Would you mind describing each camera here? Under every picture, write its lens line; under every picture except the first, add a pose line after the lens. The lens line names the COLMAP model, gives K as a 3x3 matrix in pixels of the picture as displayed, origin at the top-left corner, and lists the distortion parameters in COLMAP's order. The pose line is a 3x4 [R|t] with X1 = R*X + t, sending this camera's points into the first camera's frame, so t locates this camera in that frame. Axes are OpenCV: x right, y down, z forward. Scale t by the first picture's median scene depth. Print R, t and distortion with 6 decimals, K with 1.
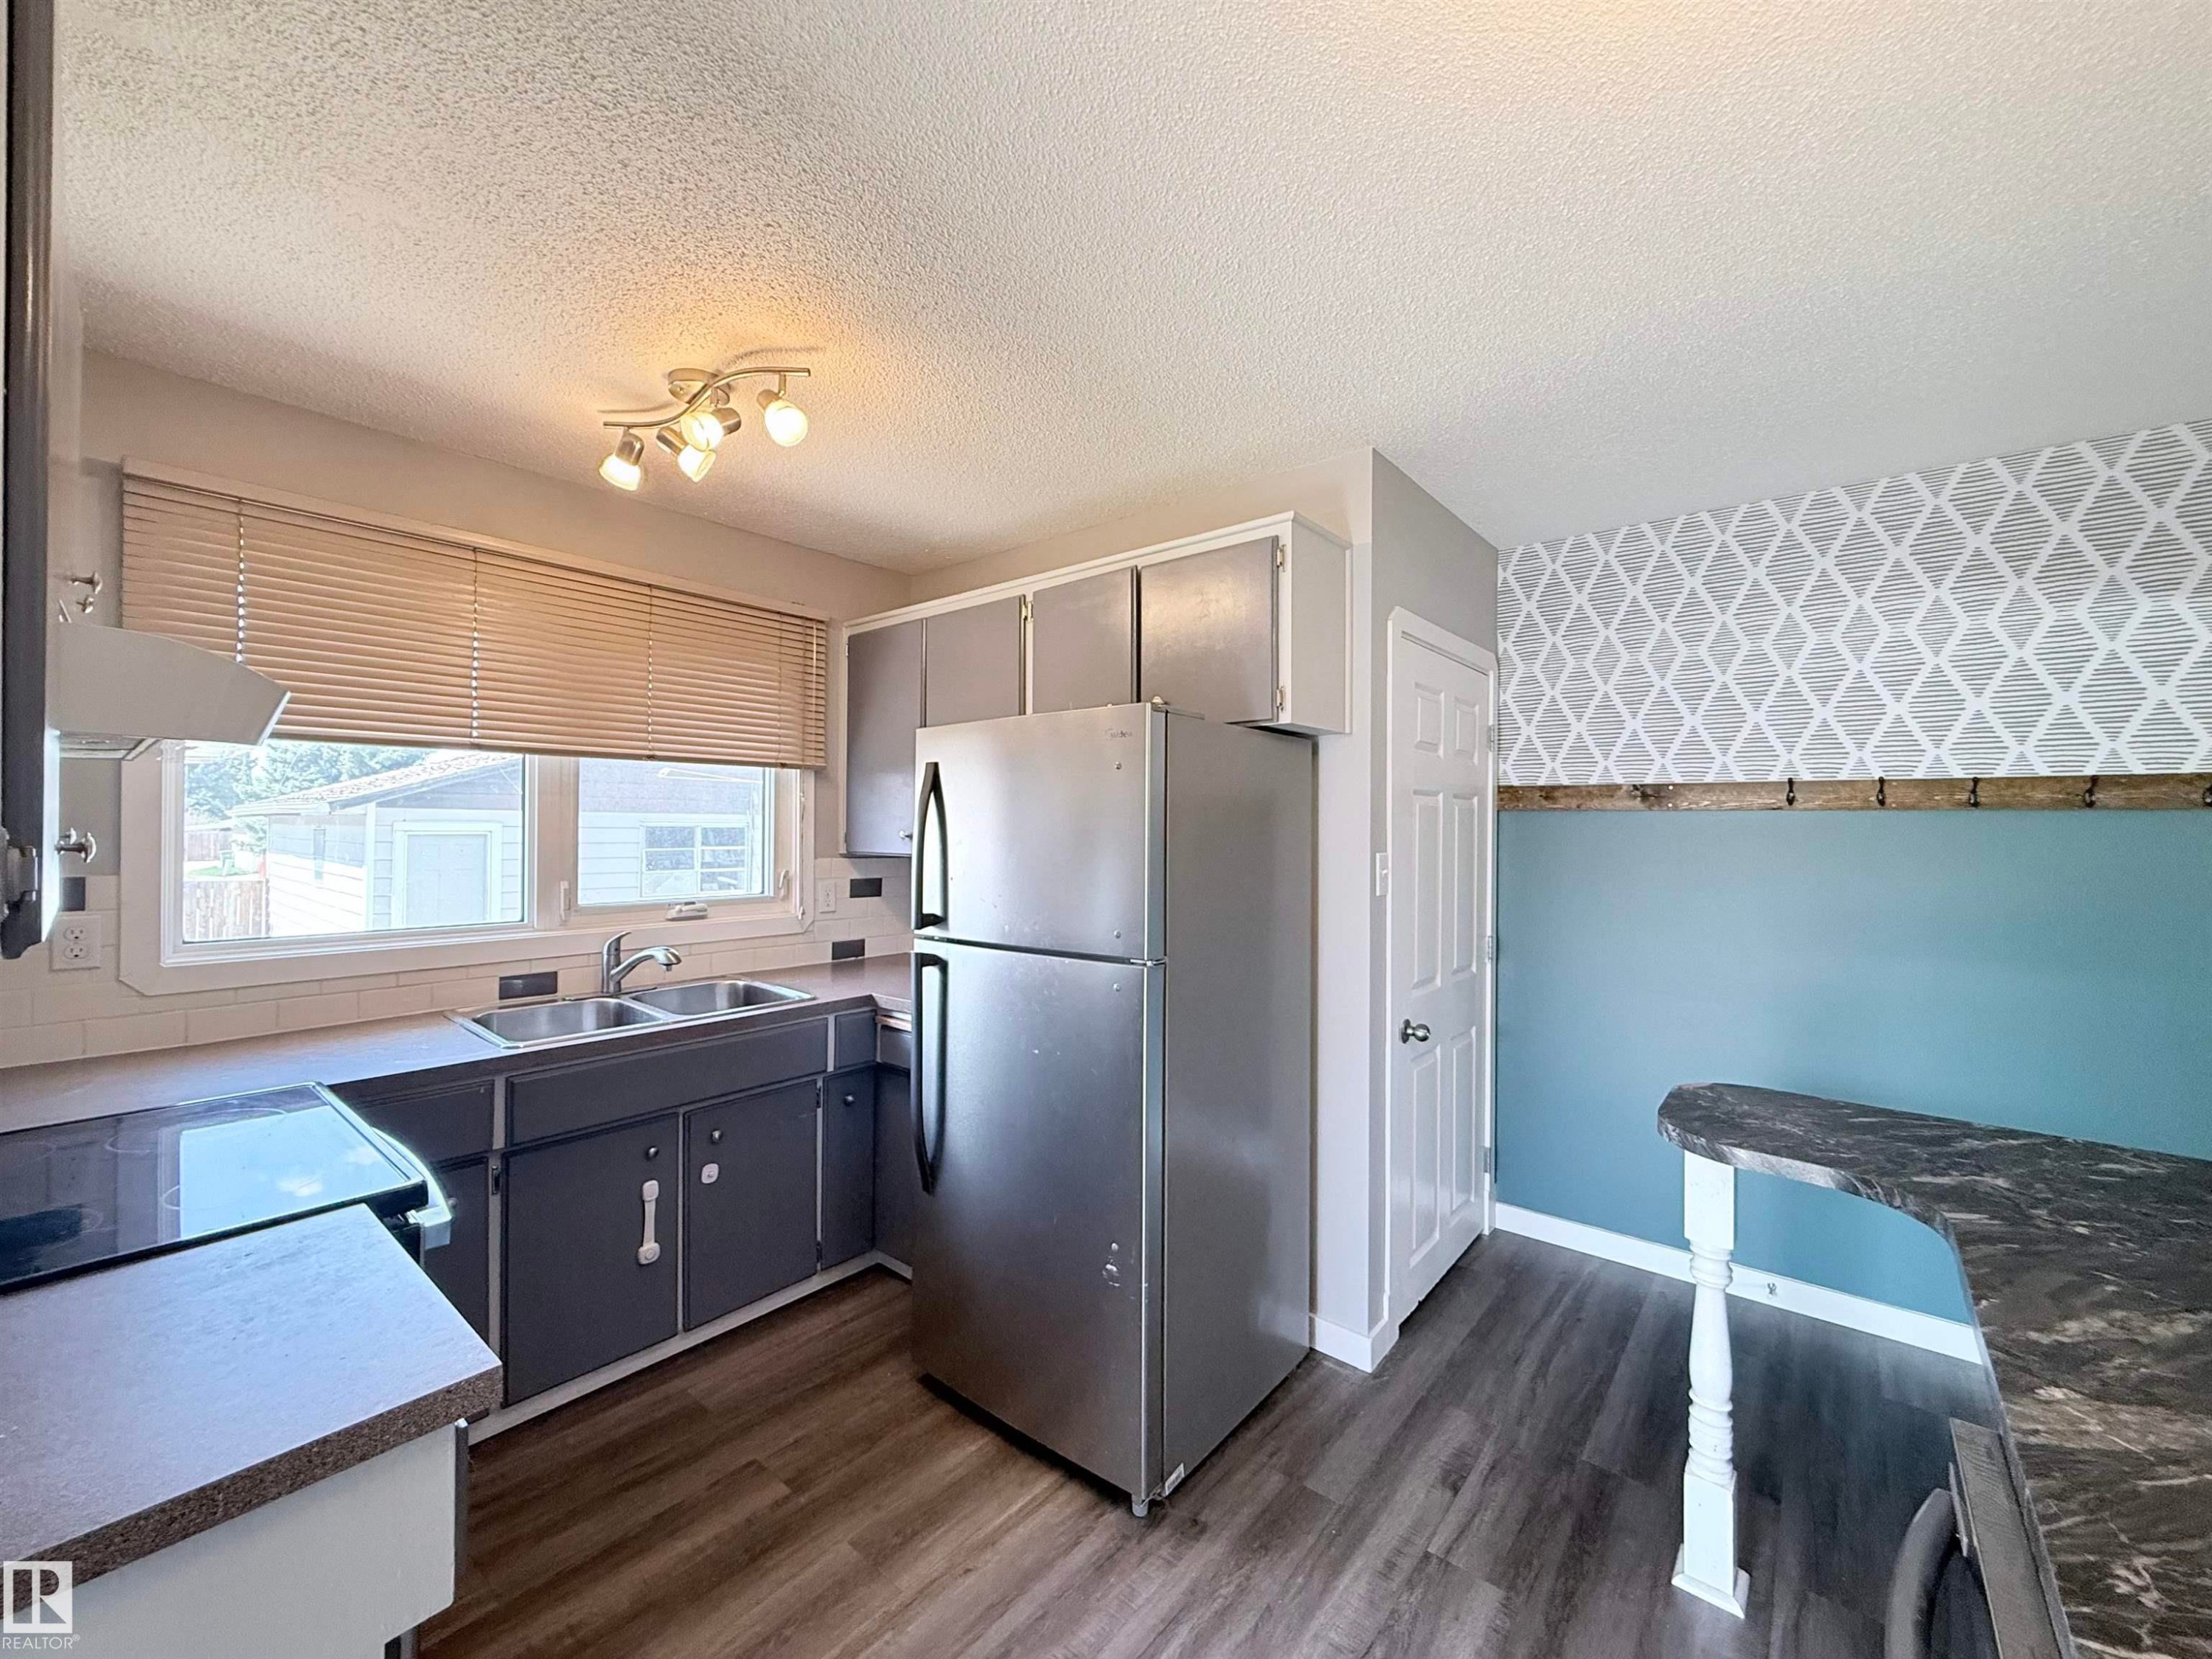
lens RADIAL K [[862.1, 0, 1095.8], [0, 862.1, 829.0], [0, 0, 1]] dist [0.000343, -0.000084]
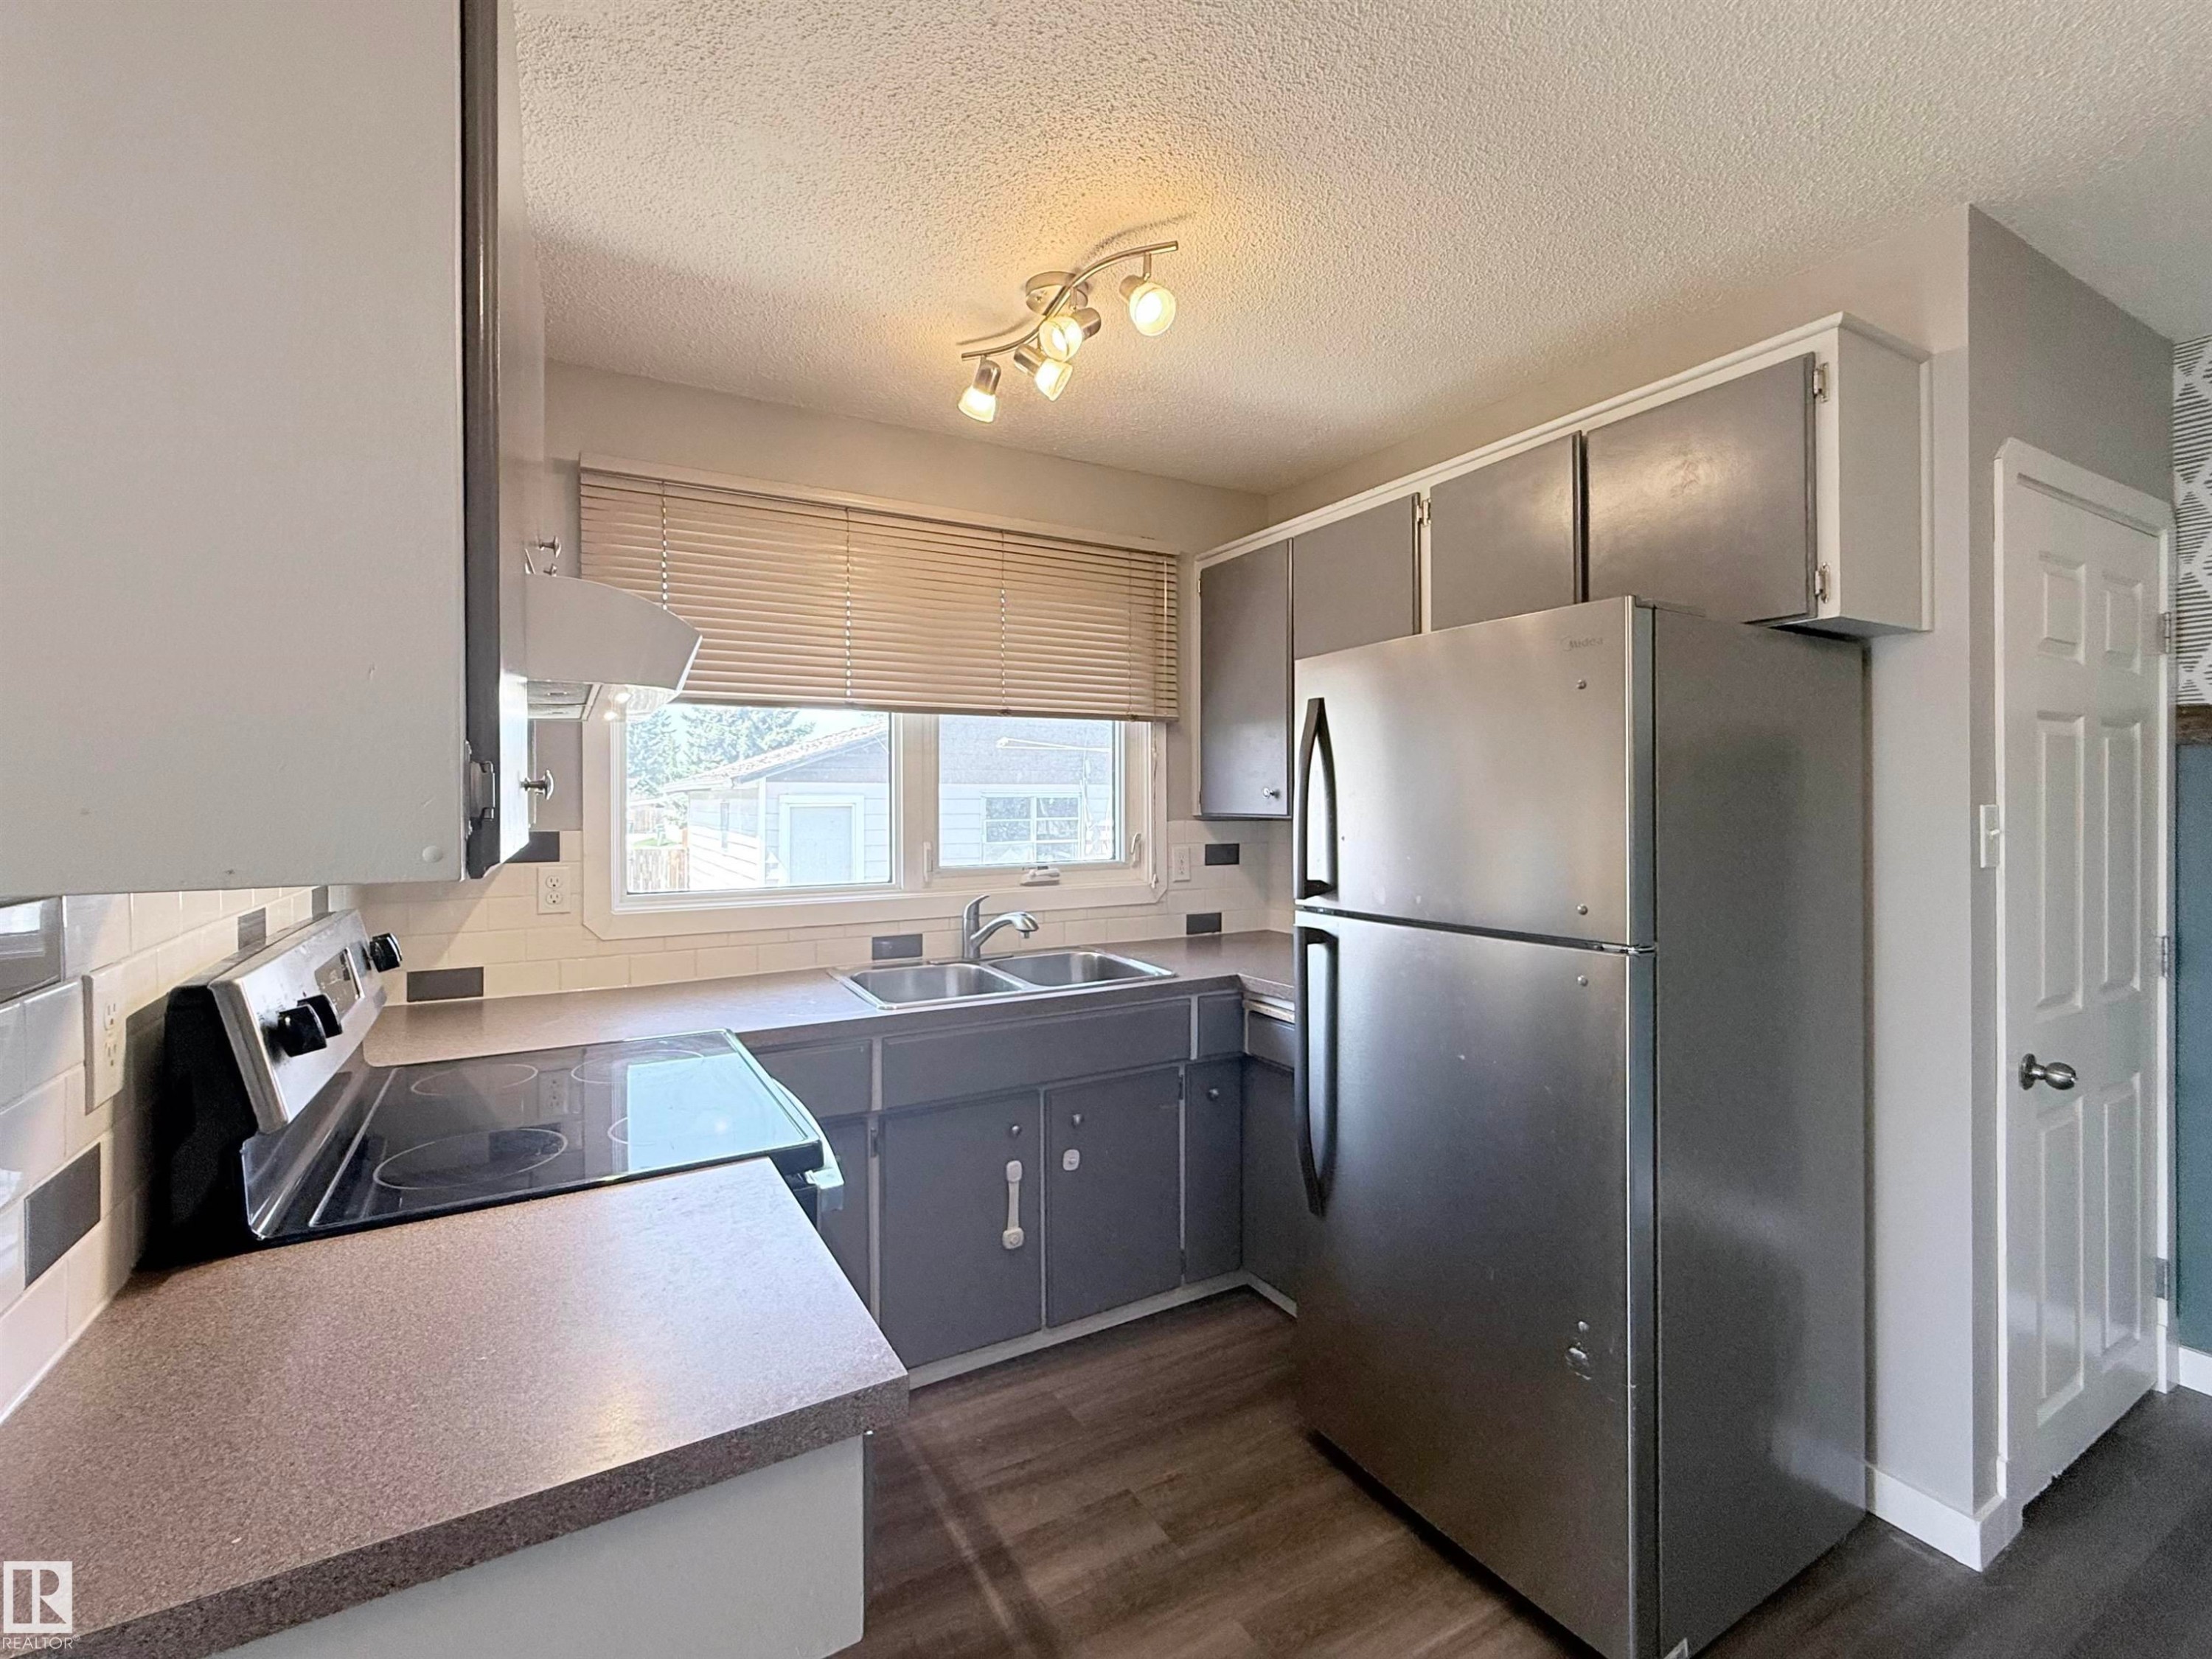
lens RADIAL K [[954.4, 0, 1108.7], [0, 954.4, 805.2], [0, 0, 1]] dist [0.000556, 0.000289]
pose [[0.939381, -0.007973, -0.342782, -0.058866], [0.009953, 0.999942, 0.004017, 0.018399], [0.342730, -0.007185, 0.939407, 0.062458]]
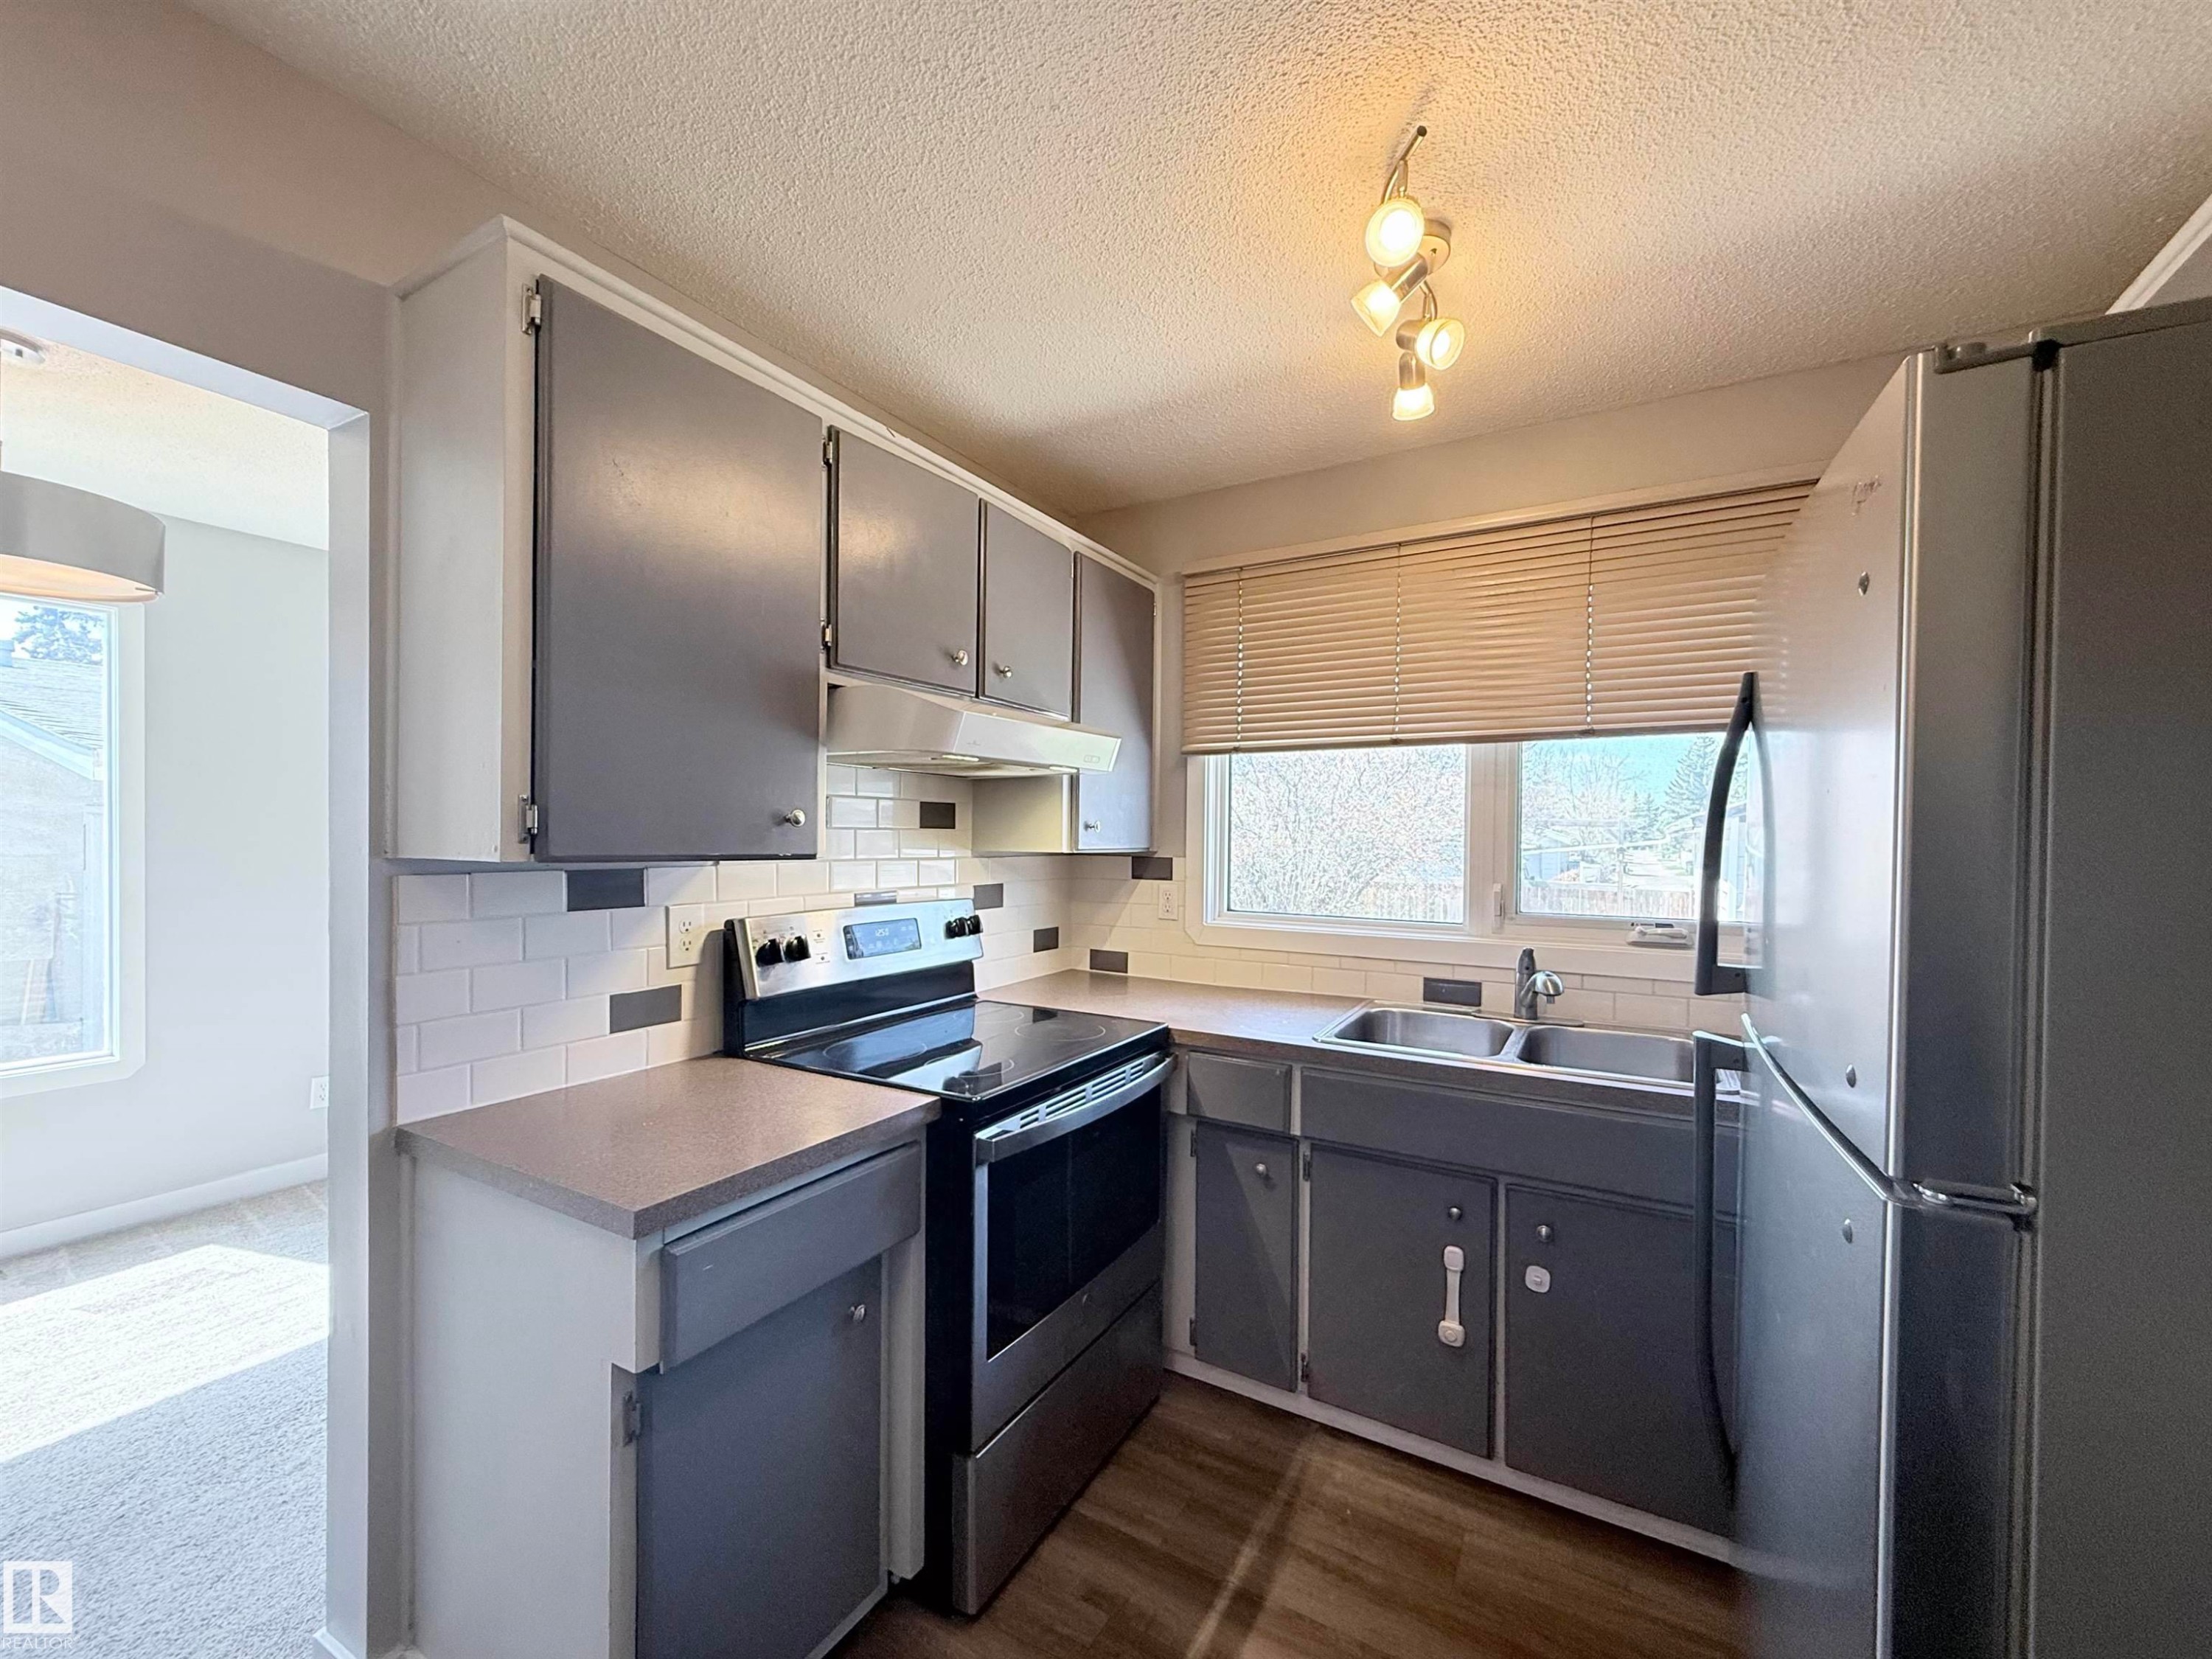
lens RADIAL K [[897.3, 0, 1104.3], [0, 897.3, 846.3], [0, 0, 1]] dist [-0.000165, 0.000021]
pose [[0.176278, 0.008962, -0.984300, 0.250634], [-0.006642, 0.999947, 0.007915, 0.019657], [0.984318, 0.005142, 0.176329, 0.489997]]
